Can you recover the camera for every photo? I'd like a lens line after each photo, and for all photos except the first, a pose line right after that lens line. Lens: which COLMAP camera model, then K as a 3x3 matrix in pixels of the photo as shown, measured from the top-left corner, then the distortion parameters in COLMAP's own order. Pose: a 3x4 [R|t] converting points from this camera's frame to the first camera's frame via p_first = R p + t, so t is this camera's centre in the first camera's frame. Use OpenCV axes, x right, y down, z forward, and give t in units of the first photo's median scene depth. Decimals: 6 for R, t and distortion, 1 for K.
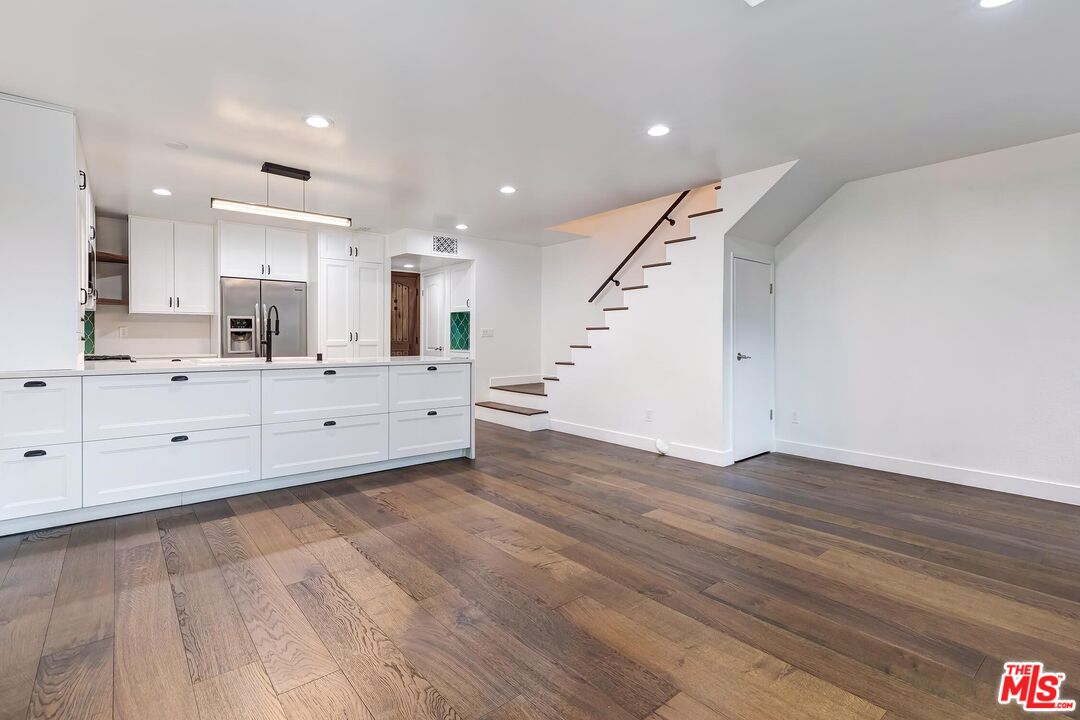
lens RADIAL K [[506.9, 0, 541.8], [0, 506.9, 341.6], [0, 0, 1]] dist [0.003758, 0.000401]
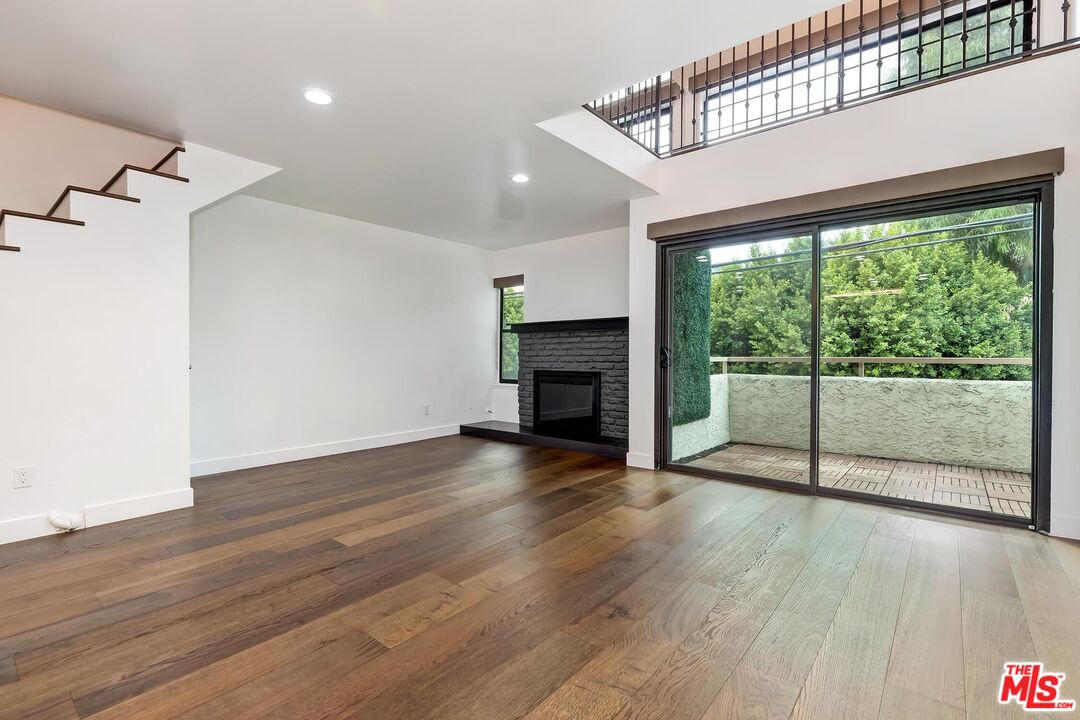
lens RADIAL K [[495.2, 0, 537.1], [0, 495.2, 356.4], [0, 0, 1]] dist [0.001863, 0.000177]
pose [[-0.178174, -0.004767, 0.983987, -0.560385], [0.006330, 0.999962, 0.005990, 0.013497], [-0.983979, 0.007296, -0.178137, 0.680741]]
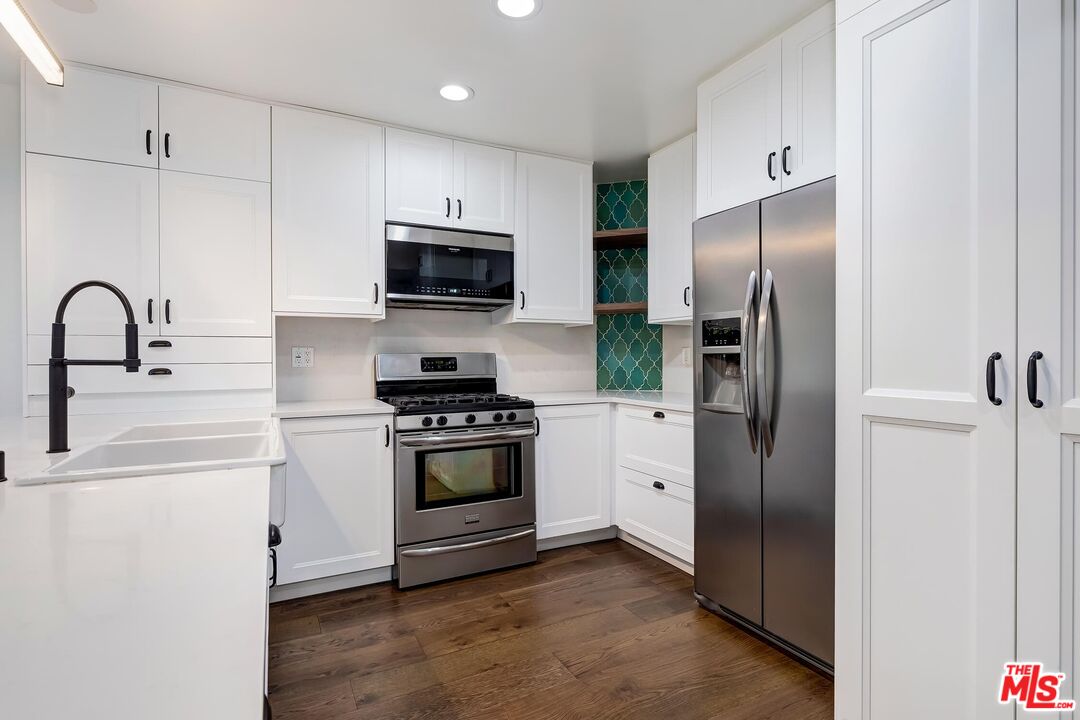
lens RADIAL K [[532.0, 0, 538.0], [0, 532.0, 355.2], [0, 0, 1]] dist [-0.002384, -0.000006]
pose [[-0.227369, -0.000976, -0.973808, -0.278334], [-0.006886, 0.999976, 0.000605, -0.027866], [0.973784, 0.006843, -0.227371, 1.450204]]
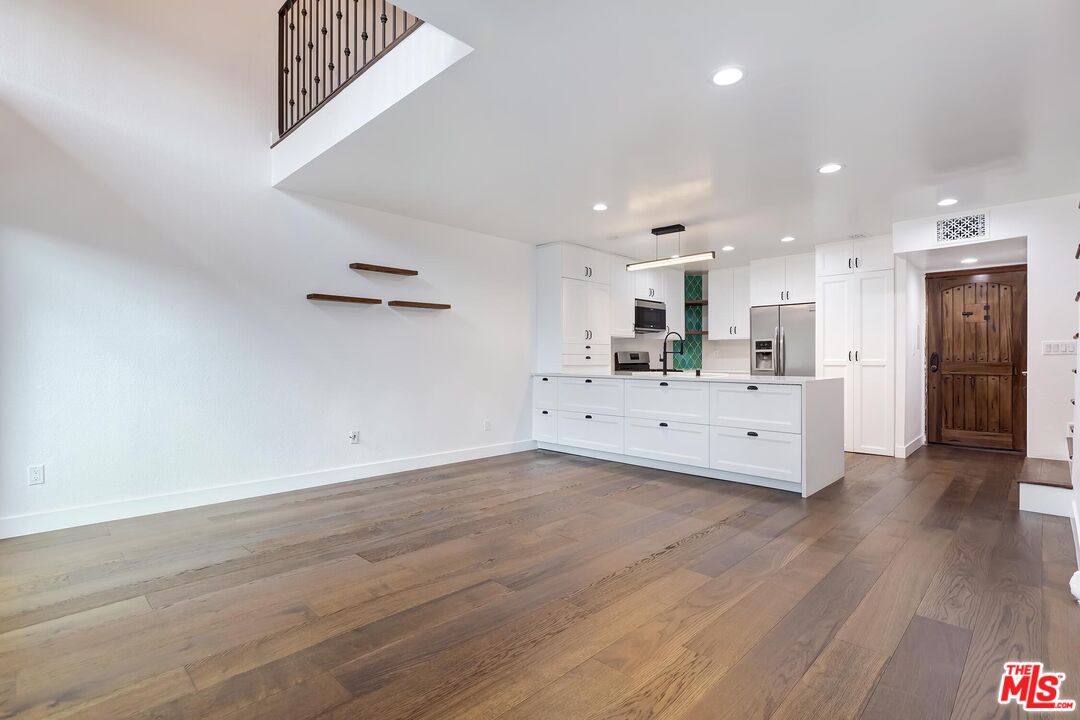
lens RADIAL K [[521.8, 0, 536.1], [0, 521.8, 357.3], [0, 0, 1]] dist [-0.003301, -0.000146]
pose [[0.090784, -0.004393, -0.995861, 0.832431], [-0.008131, 0.999954, -0.005152, 0.003885], [0.995837, 0.008566, 0.090744, 0.560003]]
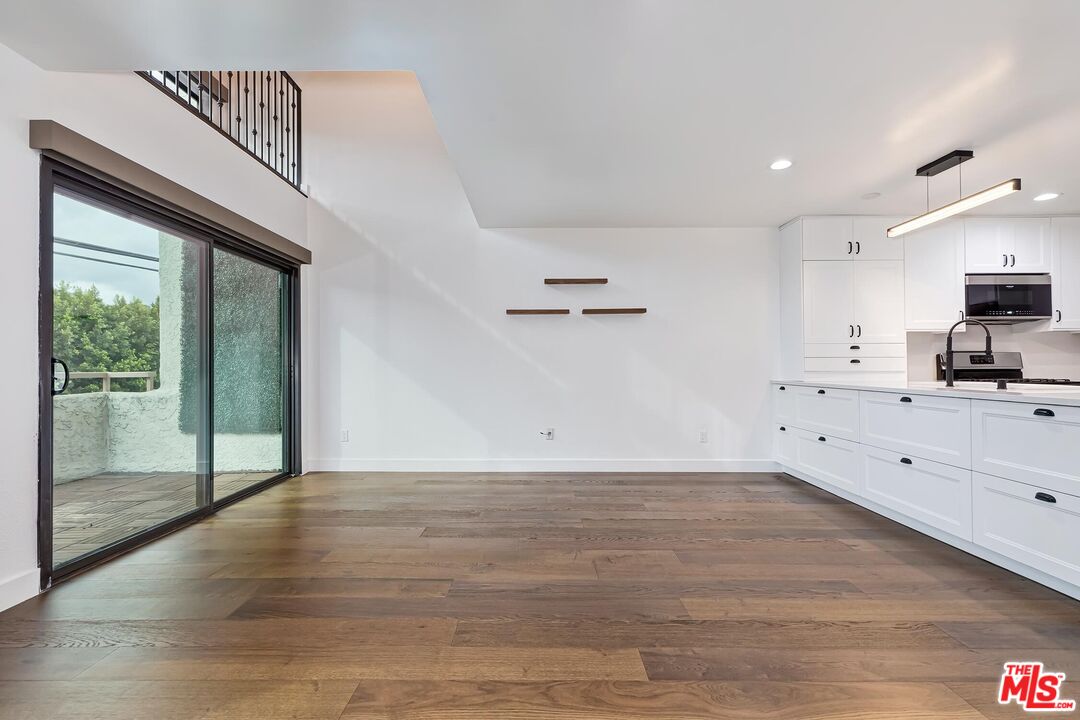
lens RADIAL K [[488.7, 0, 537.6], [0, 488.7, 360.0], [0, 0, 1]] dist [0.003956, 0.000227]
pose [[-0.646056, -0.010660, -0.763215, 0.581540], [-0.005288, 0.999941, -0.009491, 0.006864], [0.763271, -0.002096, -0.646075, 1.046977]]
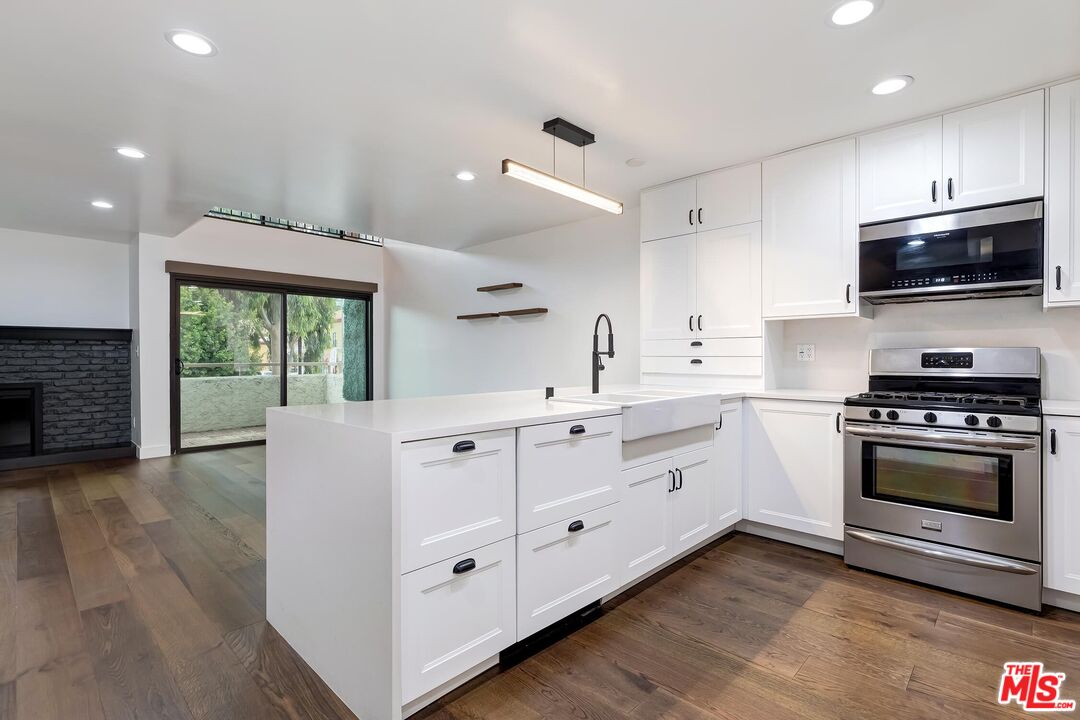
lens RADIAL K [[508.0, 0, 539.1], [0, 508.0, 354.9], [0, 0, 1]] dist [-0.001923, -0.000033]
pose [[-0.995117, -0.002866, -0.098663, -0.403817], [-0.003565, 0.999970, 0.006914, -0.022504], [0.098640, 0.007232, -0.995097, 1.783026]]
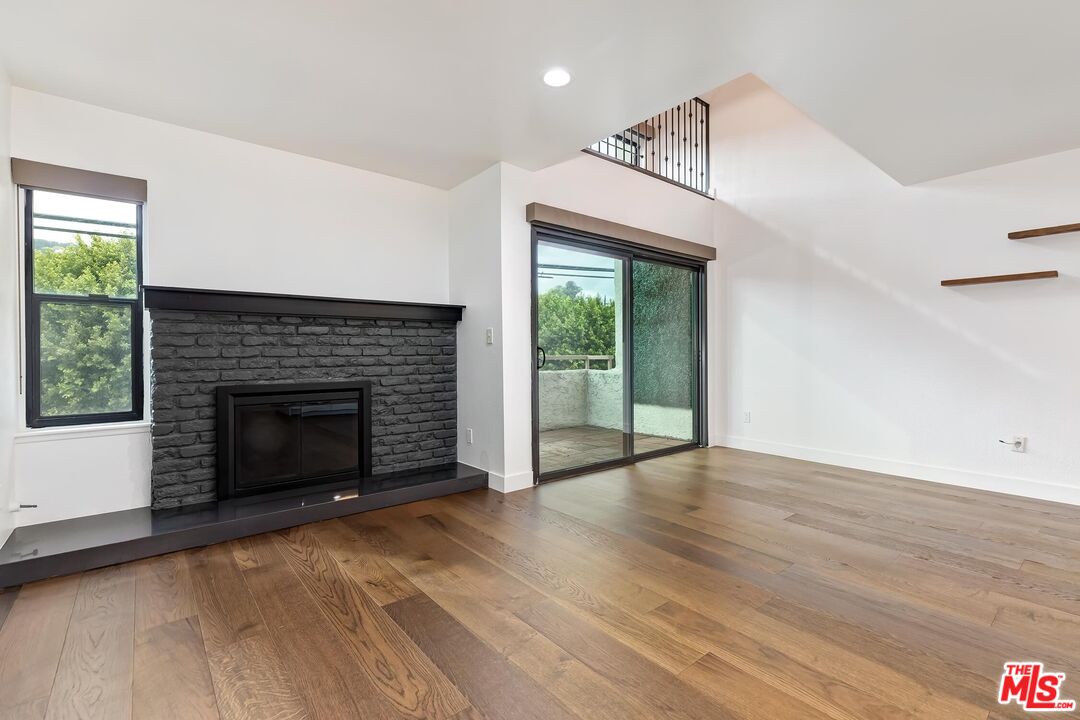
lens RADIAL K [[483.5, 0, 537.6], [0, 483.5, 355.7], [0, 0, 1]] dist [0.002317, -0.000008]
pose [[-0.999911, -0.001448, 0.013233, 0.493171], [-0.001246, 0.999883, 0.015263, 0.005689], [-0.013254, 0.015245, -0.999796, 1.181591]]
